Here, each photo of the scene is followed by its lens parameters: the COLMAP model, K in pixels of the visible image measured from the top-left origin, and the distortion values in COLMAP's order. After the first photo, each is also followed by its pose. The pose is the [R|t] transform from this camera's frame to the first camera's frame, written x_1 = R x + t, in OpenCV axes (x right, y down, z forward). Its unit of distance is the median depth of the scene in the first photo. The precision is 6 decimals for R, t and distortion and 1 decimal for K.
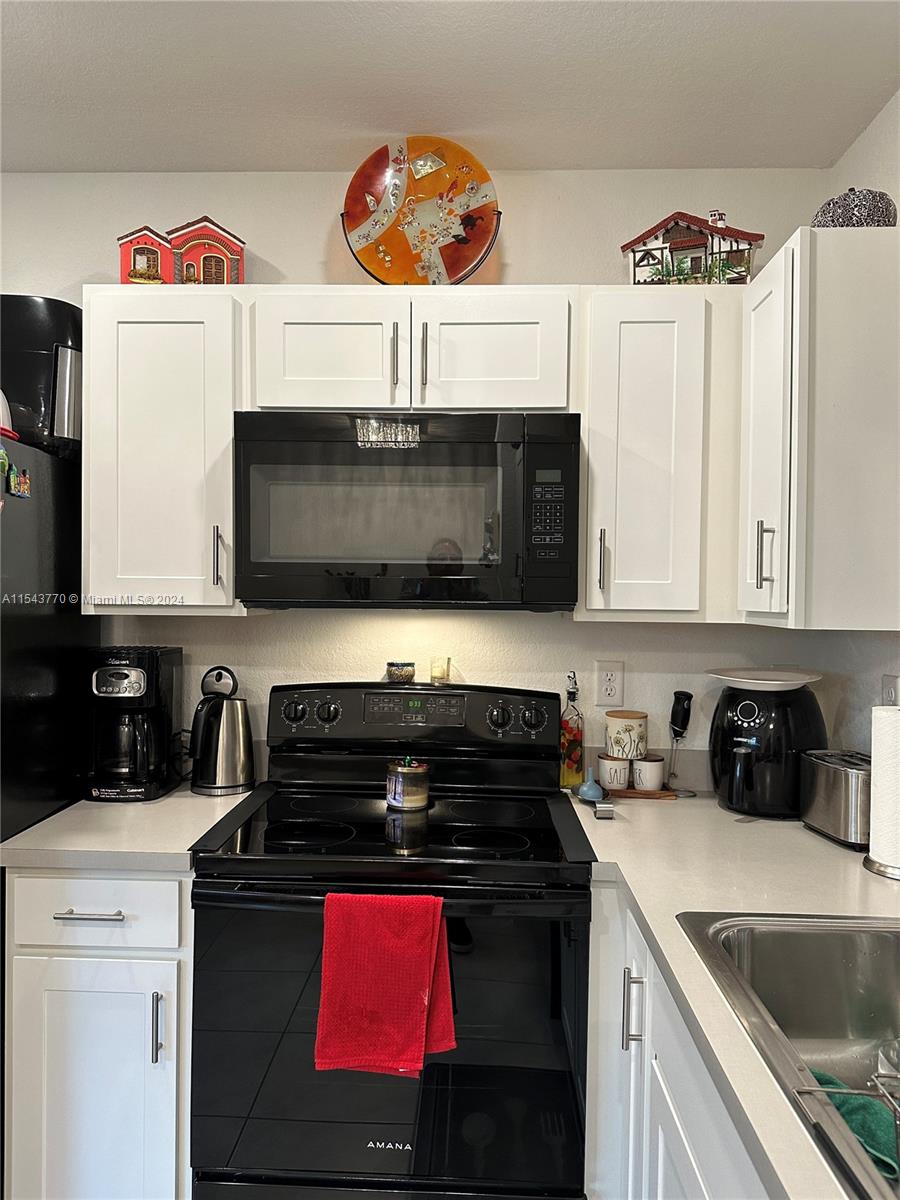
lens RADIAL K [[839.1, 0, 492.9], [0, 839.1, 625.3], [0, 0, 1]] dist [0.048785, -0.064721]
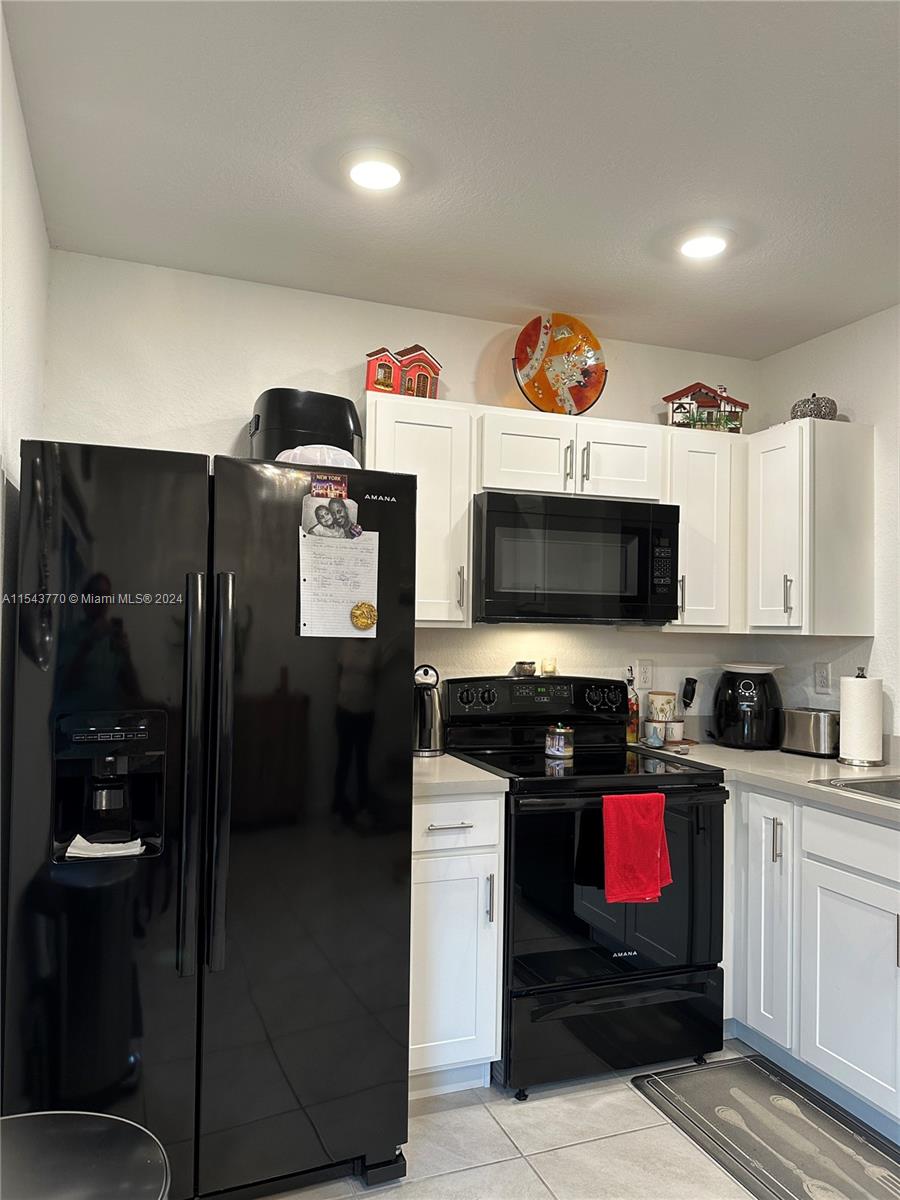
lens RADIAL K [[839.1, 0, 435.9], [0, 839.1, 633.8], [0, 0, 1]] dist [0.048785, -0.064721]
pose [[0.926148, 0.001649, 0.377156, -0.862588], [0.007771, 0.999695, -0.023452, 0.030772], [-0.377079, 0.024650, 0.925853, -0.306763]]
